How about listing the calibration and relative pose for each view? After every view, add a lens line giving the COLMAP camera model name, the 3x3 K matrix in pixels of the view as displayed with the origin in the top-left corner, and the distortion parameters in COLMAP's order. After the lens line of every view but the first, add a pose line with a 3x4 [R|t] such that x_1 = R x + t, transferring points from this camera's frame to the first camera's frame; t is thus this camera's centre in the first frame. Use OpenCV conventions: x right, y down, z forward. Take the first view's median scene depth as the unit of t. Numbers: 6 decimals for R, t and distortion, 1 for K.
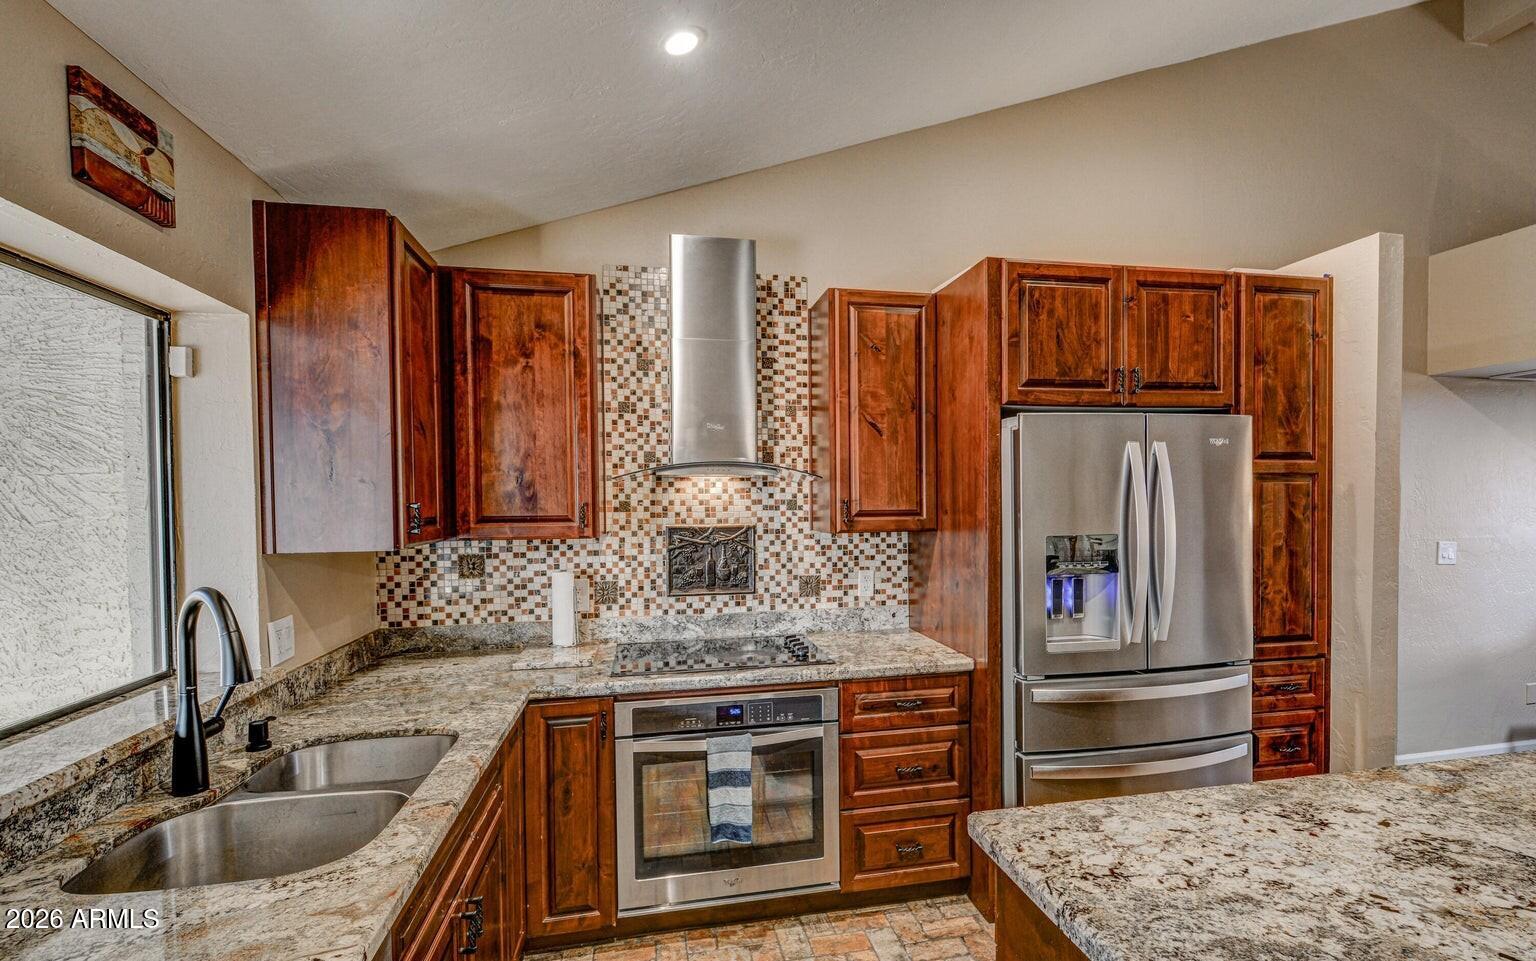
lens RADIAL K [[683.4, 0, 793.3], [0, 683.4, 515.6], [0, 0, 1]] dist [0.003326, -0.005851]
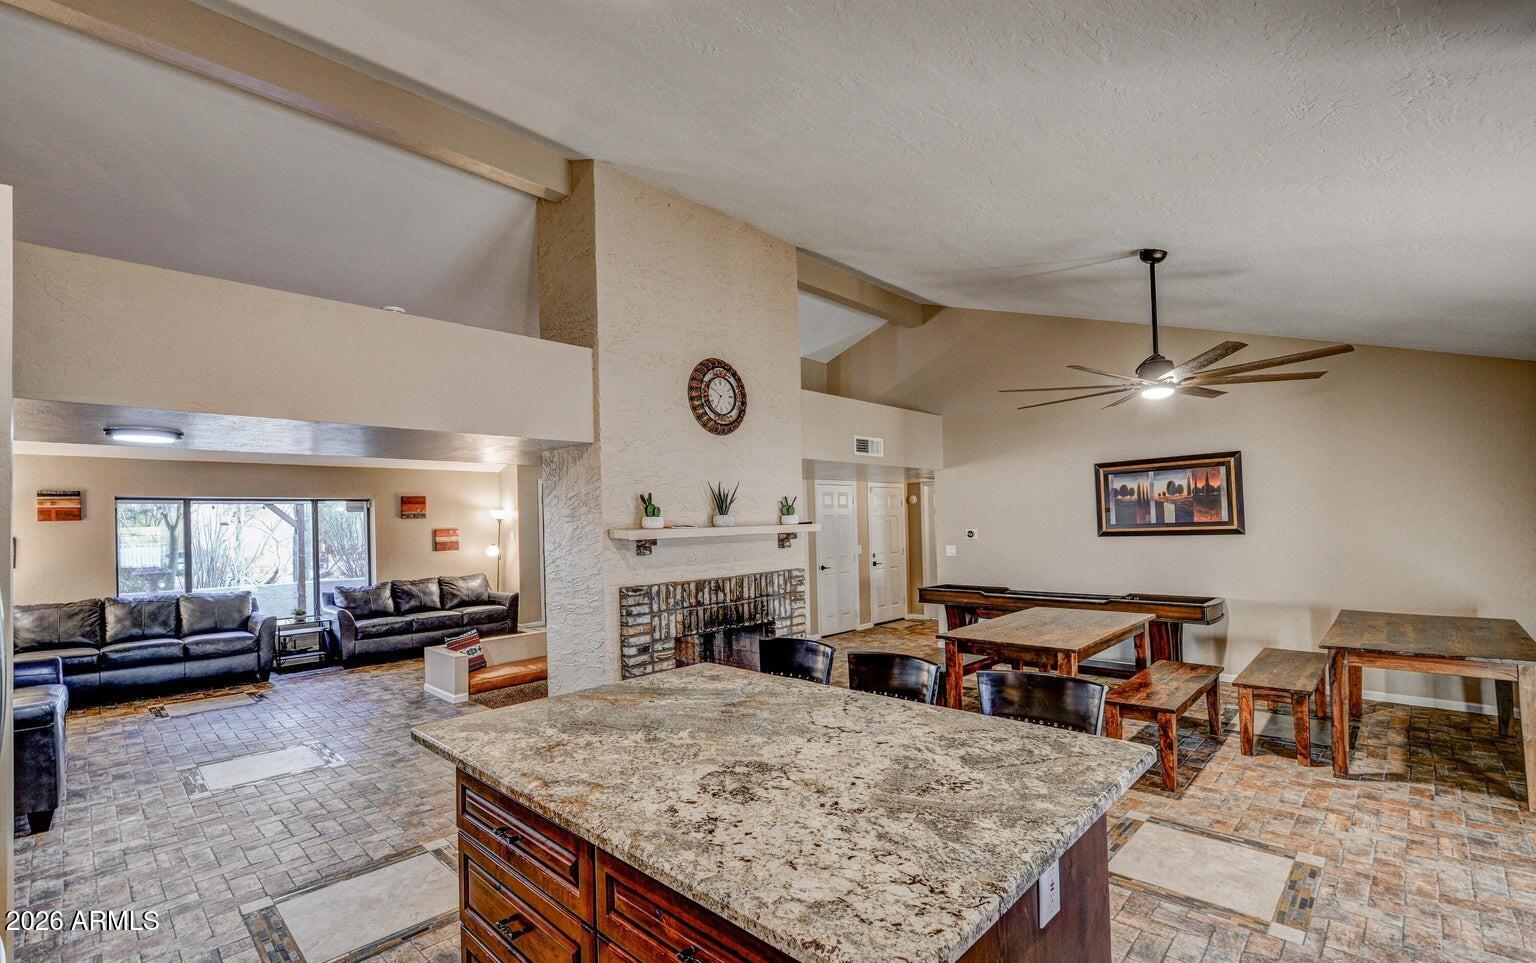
lens RADIAL K [[675.9, 0, 788.7], [0, 675.9, 513.8], [0, 0, 1]] dist [0.002676, -0.005476]
pose [[-0.572589, 0.035790, 0.819061, -0.134299], [0.049459, 0.998735, -0.009065, -0.031622], [-0.818349, 0.035319, -0.573635, 0.694635]]
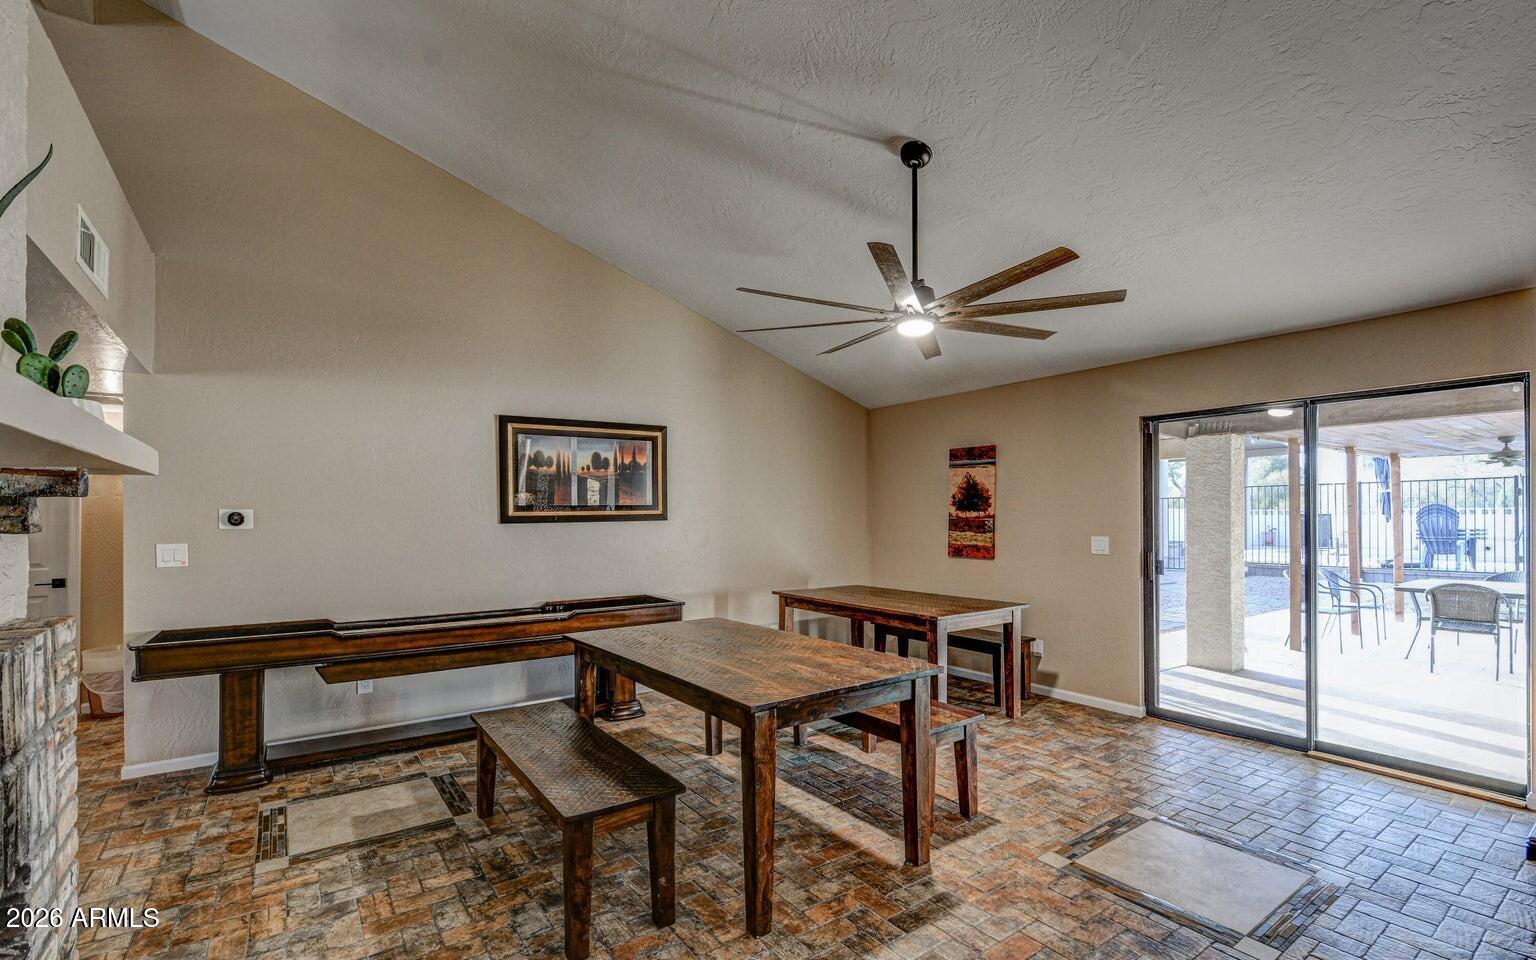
lens RADIAL K [[683.4, 0, 793.3], [0, 683.4, 515.1], [0, 0, 1]] dist [0.003326, -0.005851]
pose [[-0.908252, 0.011539, -0.418264, 1.308966], [0.002779, 0.999764, 0.021546, 0.031651], [0.418414, 0.018407, -0.908070, 0.186819]]
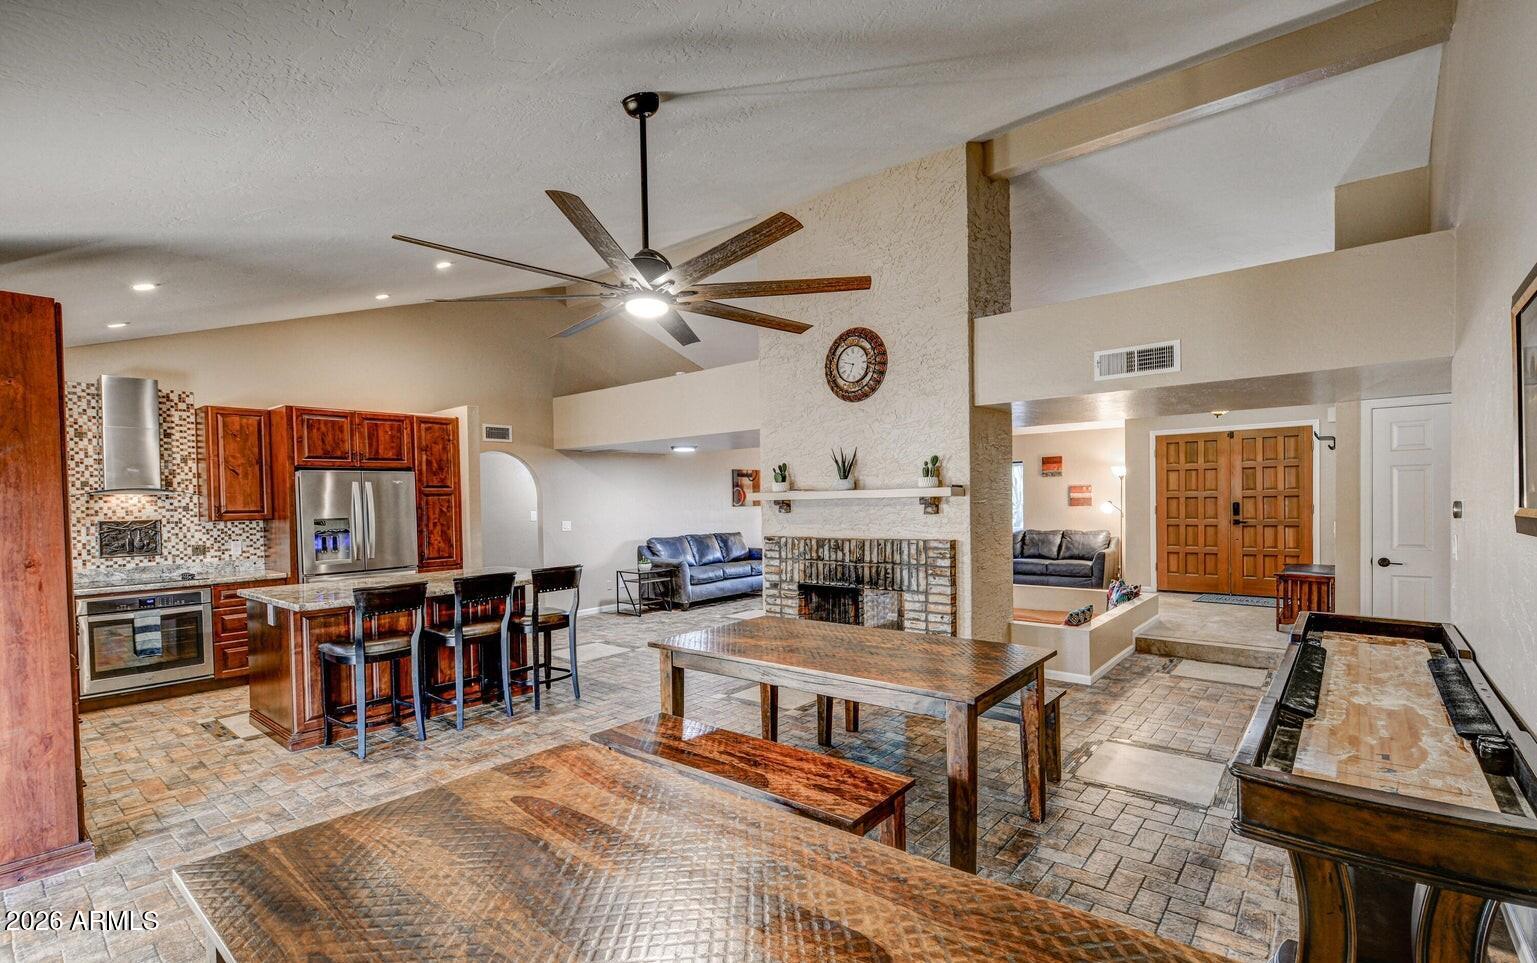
lens RADIAL K [[683.1, 0, 789.1], [0, 683.1, 513.8], [0, 0, 1]] dist [0.000447, -0.006289]
pose [[0.776266, -0.018283, 0.630141, 0.120804], [0.024192, 0.999707, -0.000797, 0.046259], [-0.629941, 0.015863, 0.776481, -1.746361]]
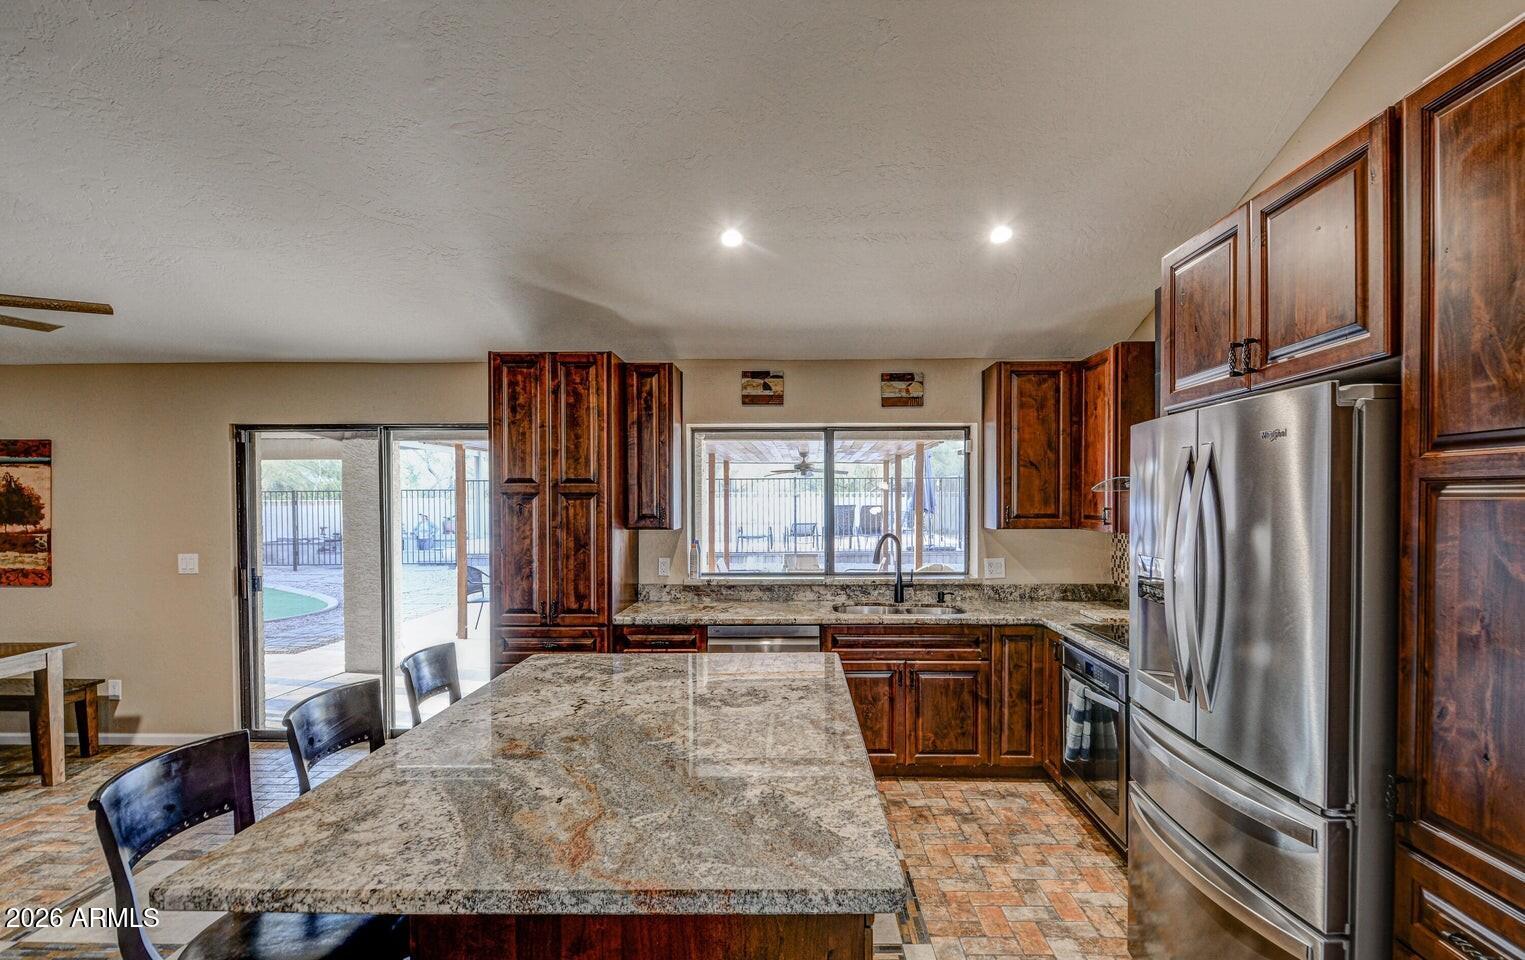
lens RADIAL K [[757.9, 0, 788.0], [0, 757.9, 509.0], [0, 0, 1]] dist [-0.012269, -0.000112]
pose [[-0.210726, 0.024647, -0.977234, 1.250803], [-0.015445, 0.999473, 0.028538, -0.046686], [0.977423, 0.021108, -0.210234, 0.631193]]
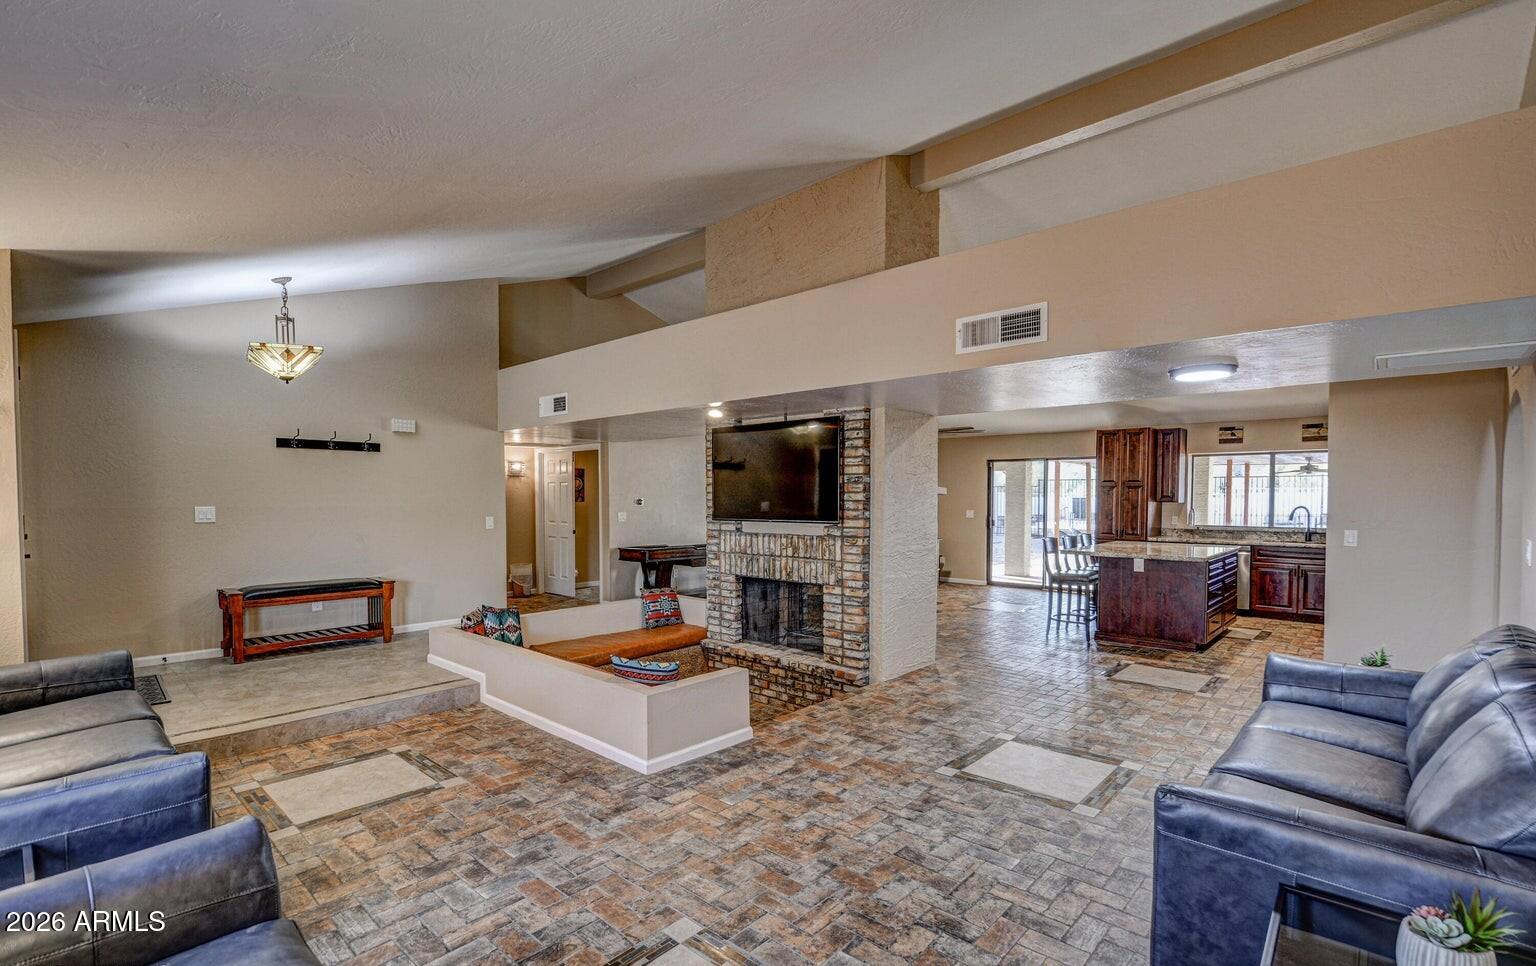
lens RADIAL K [[691.3, 0, 790.0], [0, 691.3, 519.3], [0, 0, 1]] dist [0.008290, -0.007357]
pose [[-0.800659, 0.029274, -0.598404, 3.202214], [-0.007331, 0.998252, 0.058644, -0.052568], [0.599075, 0.051341, -0.799045, 1.593203]]
